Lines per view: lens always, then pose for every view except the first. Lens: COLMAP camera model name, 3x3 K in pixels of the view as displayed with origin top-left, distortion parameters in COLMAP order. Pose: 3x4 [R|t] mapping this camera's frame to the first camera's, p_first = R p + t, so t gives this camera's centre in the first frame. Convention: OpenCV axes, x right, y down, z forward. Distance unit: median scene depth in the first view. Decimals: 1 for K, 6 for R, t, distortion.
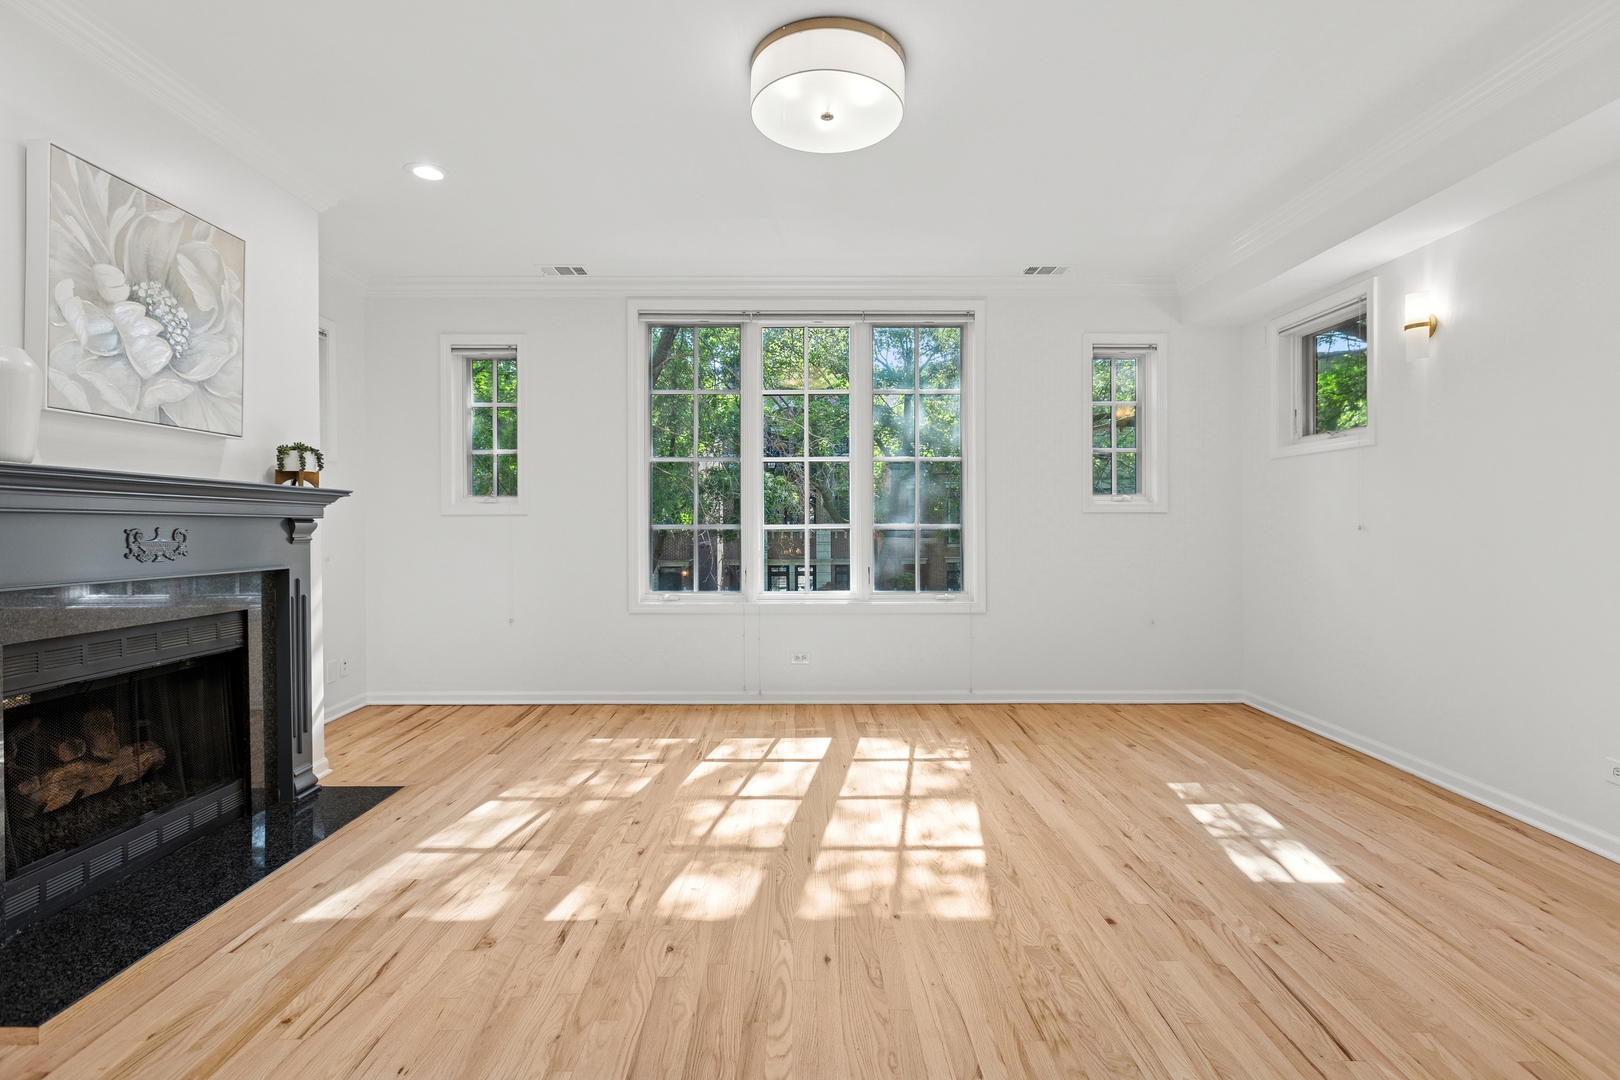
lens RADIAL K [[738.6, 0, 810.0], [0, 738.6, 540.0], [0, 0, 1]] dist [-0.000653, -0.000187]
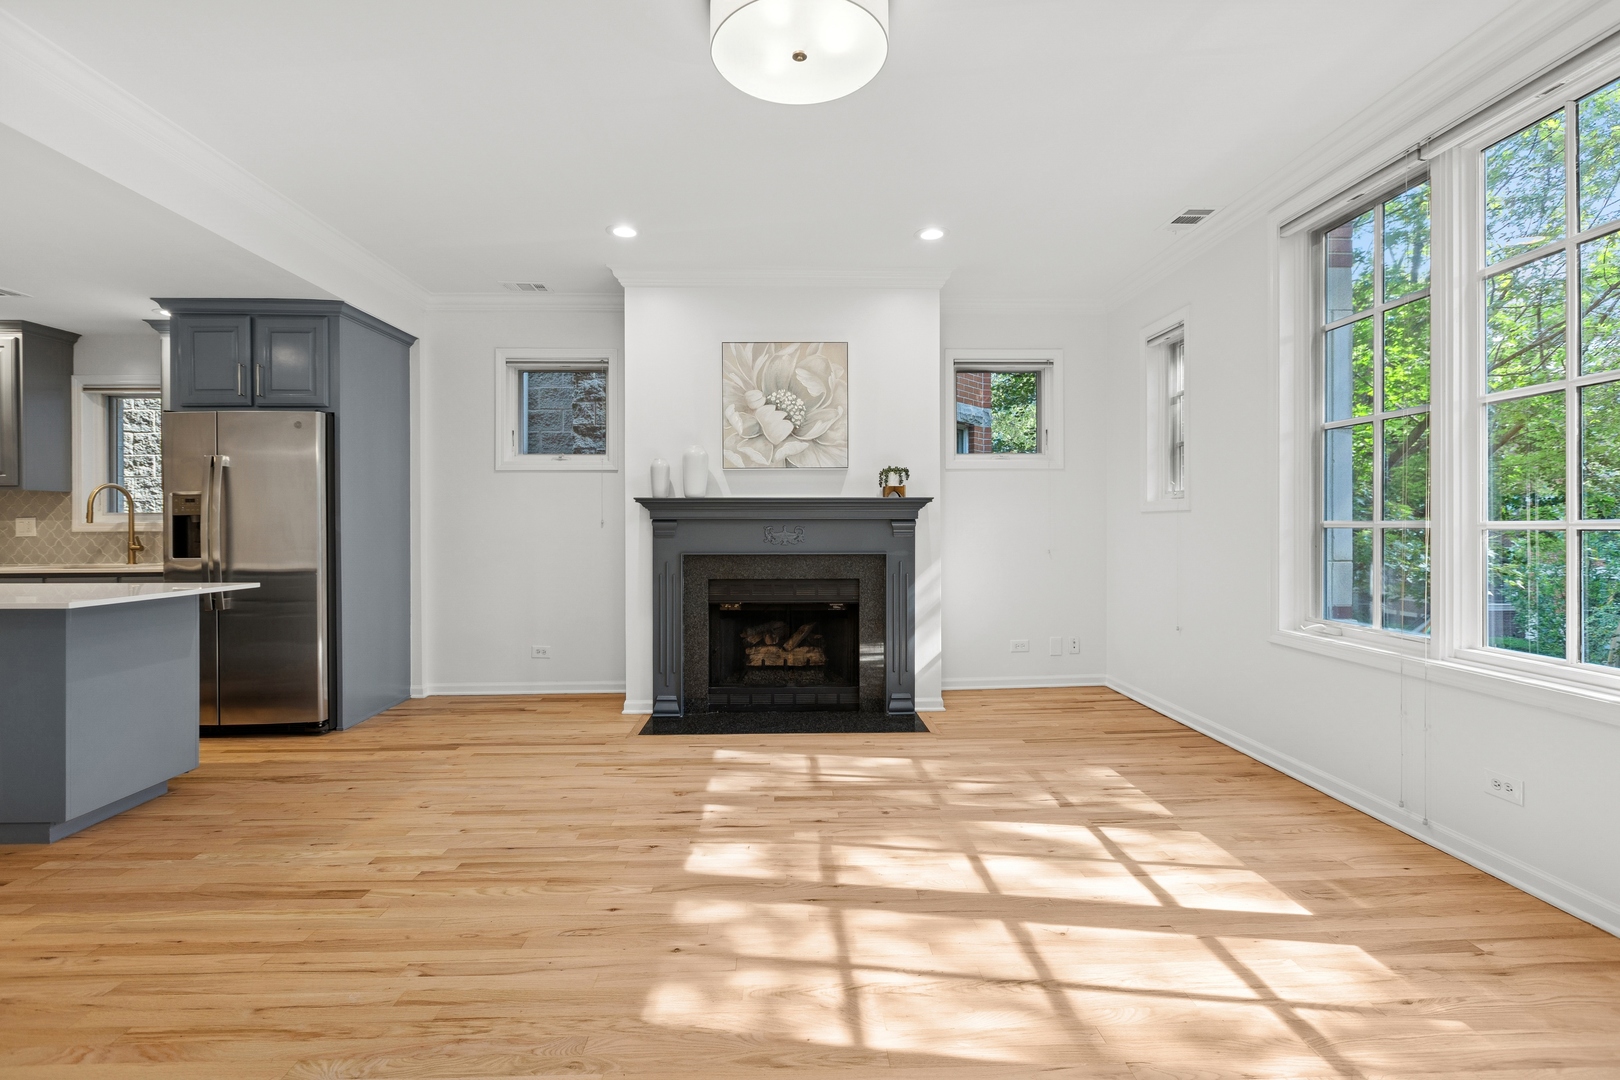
lens RADIAL K [[734.8, 0, 810.0], [0, 734.8, 540.0], [0, 0, 1]] dist [-0.002989, 0.000471]
pose [[0.025242, 0.021035, -0.999460, 0.895427], [-0.016003, 0.999659, 0.020635, -0.019201], [0.999553, 0.015473, 0.025570, 0.998682]]
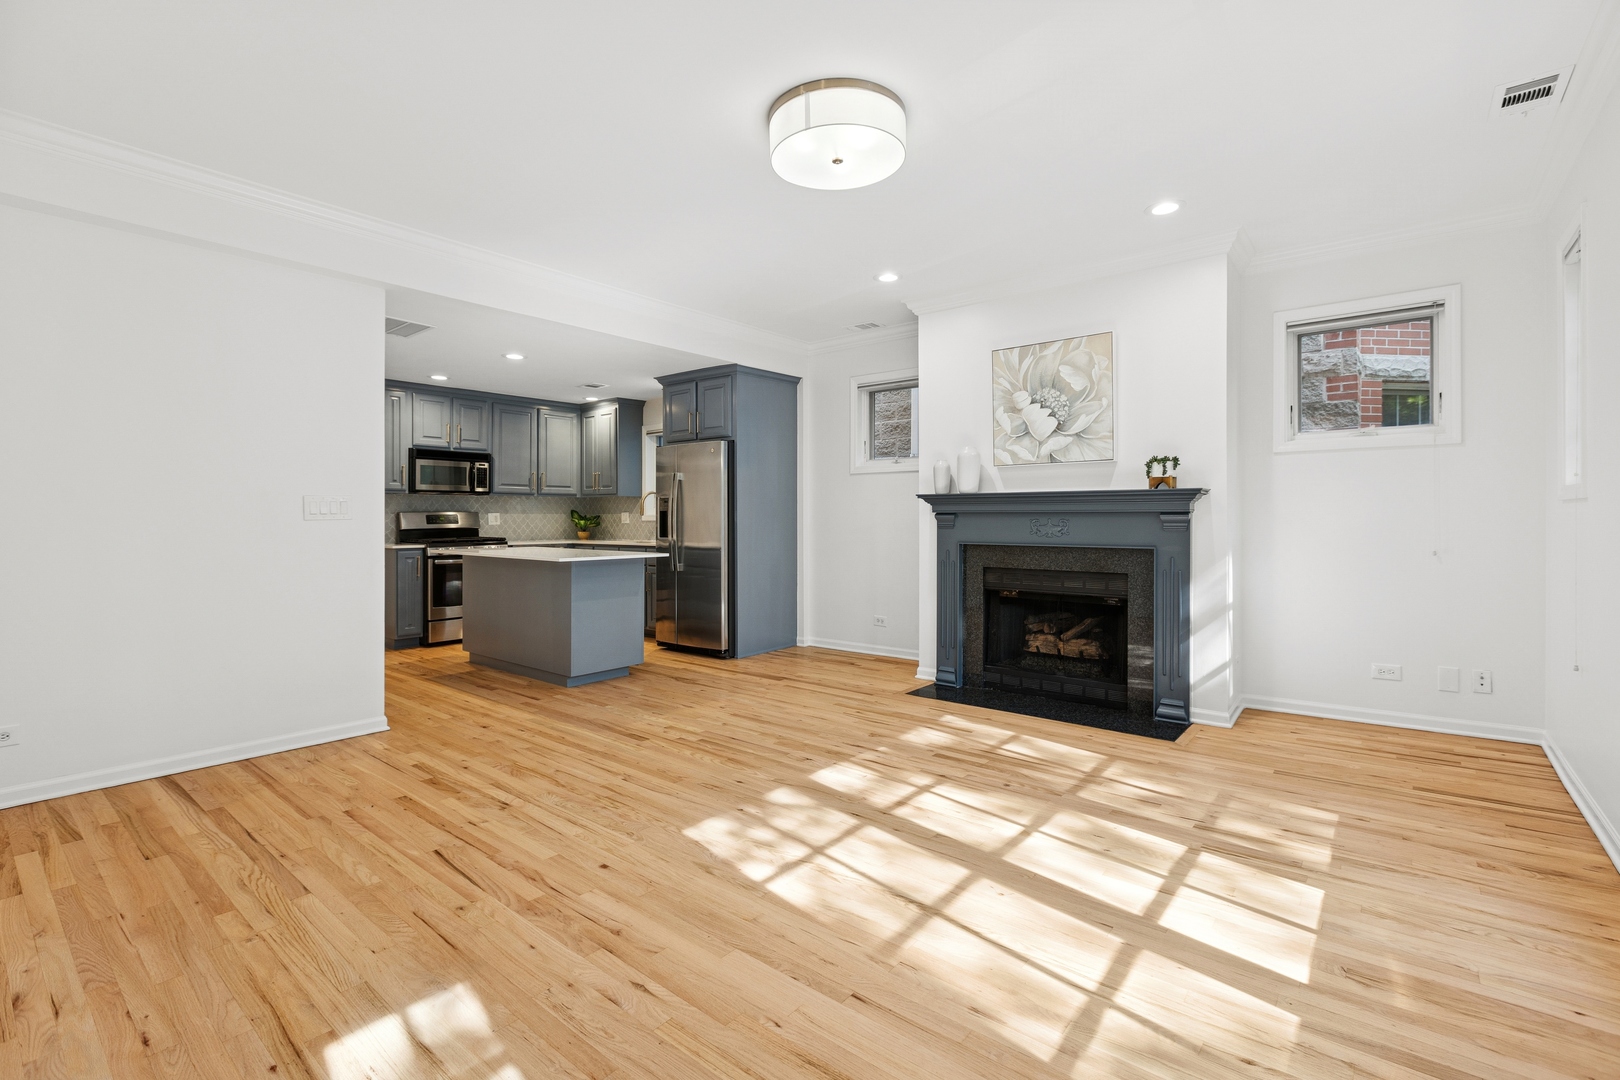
lens RADIAL K [[743.8, 0, 803.6], [0, 743.8, 531.8], [0, 0, 1]] dist [-0.002050, 0.000498]
pose [[-0.645016, 0.017994, -0.763957, 0.936949], [-0.011892, 0.999365, 0.033579, -0.038415], [0.764076, 0.030744, -0.644393, 1.707691]]
